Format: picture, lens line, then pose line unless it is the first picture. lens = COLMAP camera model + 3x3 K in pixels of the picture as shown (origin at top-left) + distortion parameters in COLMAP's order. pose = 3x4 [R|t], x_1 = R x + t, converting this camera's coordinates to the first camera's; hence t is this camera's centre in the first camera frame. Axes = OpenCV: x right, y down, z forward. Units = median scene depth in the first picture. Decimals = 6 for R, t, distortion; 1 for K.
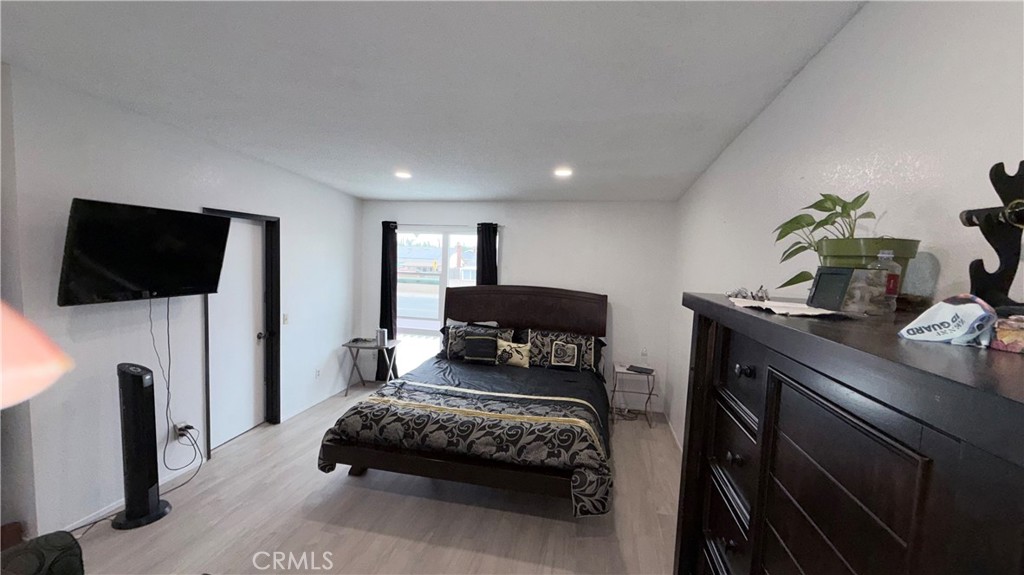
lens RADIAL K [[400.6, 0, 512.0], [0, 400.6, 287.5], [0, 0, 1]] dist [-0.001584, -0.000021]
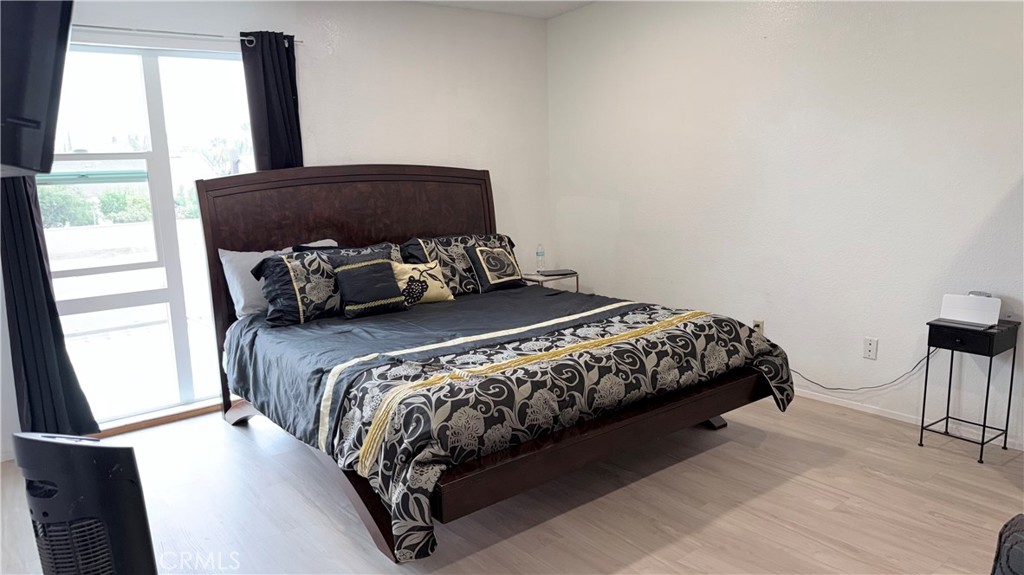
lens RADIAL K [[705.5, 0, 512.0], [0, 705.5, 287.5], [0, 0, 1]] dist [0.056400, -0.000841]
pose [[0.637057, -0.184286, 0.748463, -0.831398], [0.108252, 0.982767, 0.149837, 0.053160], [-0.763178, -0.014432, 0.646028, 0.368318]]
